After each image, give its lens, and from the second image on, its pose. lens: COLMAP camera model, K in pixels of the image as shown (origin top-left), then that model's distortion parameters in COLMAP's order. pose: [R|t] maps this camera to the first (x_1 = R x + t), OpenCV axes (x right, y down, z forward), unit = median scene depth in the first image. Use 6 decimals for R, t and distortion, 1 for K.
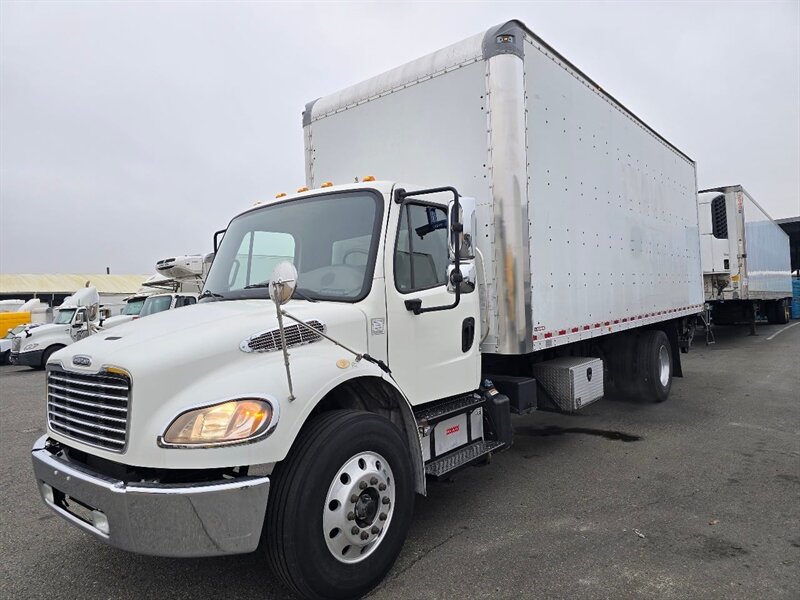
lens RADIAL K [[520.8, 0, 398.6], [0, 520.8, 297.7], [0, 0, 1]] dist [0.023316, -0.000017]
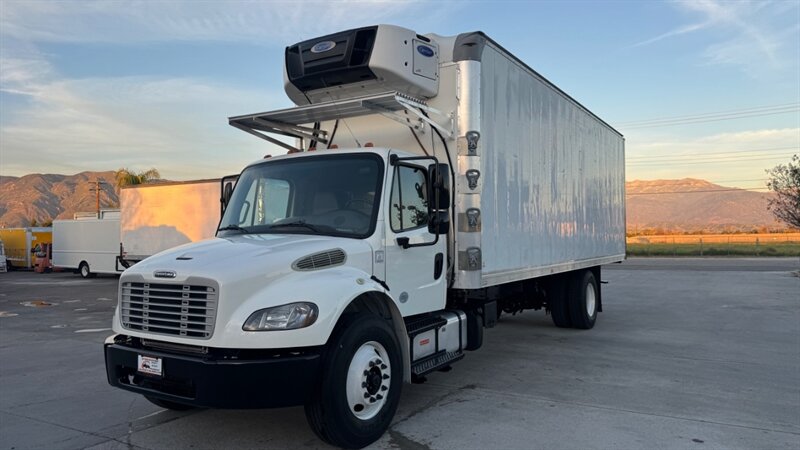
lens RADIAL K [[561.5, 0, 402.0], [0, 561.5, 222.9], [0, 0, 1]] dist [-0.004836, -0.001604]
pose [[0.989112, 0.036431, 0.142583, -0.179805], [-0.030158, 0.998490, -0.045914, 0.031540], [-0.144040, 0.041114, 0.988717, -0.419155]]
